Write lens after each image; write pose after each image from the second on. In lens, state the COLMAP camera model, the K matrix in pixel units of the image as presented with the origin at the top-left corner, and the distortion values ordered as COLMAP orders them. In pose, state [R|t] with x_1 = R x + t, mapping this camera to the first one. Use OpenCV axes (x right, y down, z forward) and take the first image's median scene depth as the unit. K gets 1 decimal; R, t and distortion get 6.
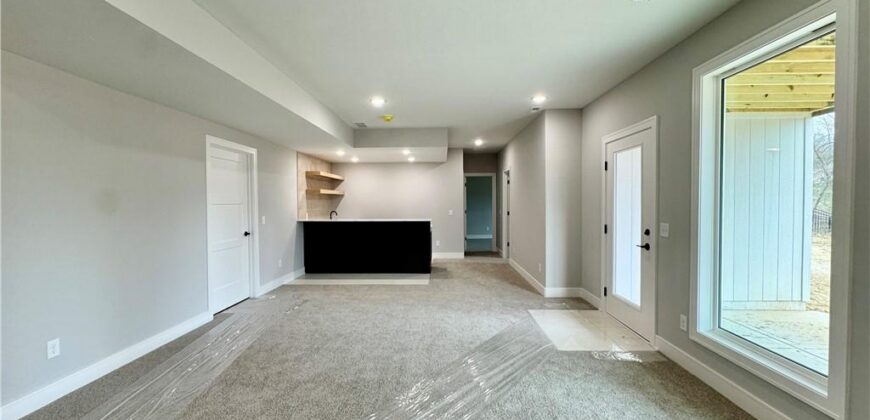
lens RADIAL K [[343.5, 0, 435.0], [0, 343.5, 210.0], [0, 0, 1]] dist [-0.001478, -0.000116]
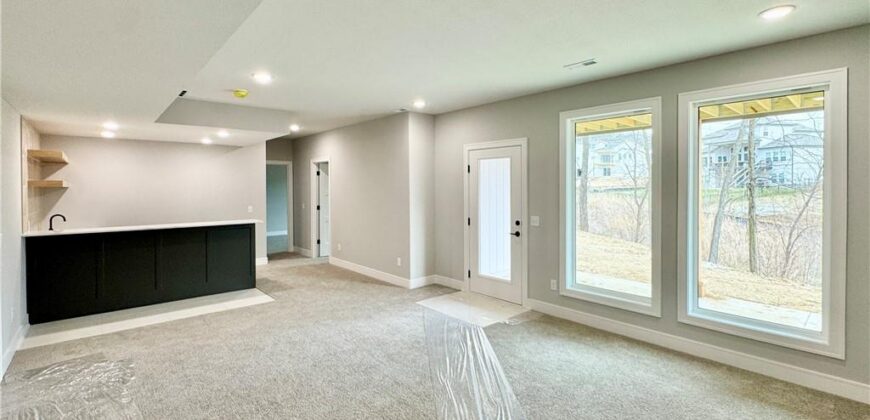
lens RADIAL K [[387.7, 0, 428.8], [0, 387.7, 186.6], [0, 0, 1]] dist [0.001683, 0.000247]
pose [[0.739082, 0.001275, 0.673614, -0.523291], [0.016559, 0.999662, -0.020061, -0.041808], [-0.673411, 0.025981, 0.738811, 0.092608]]
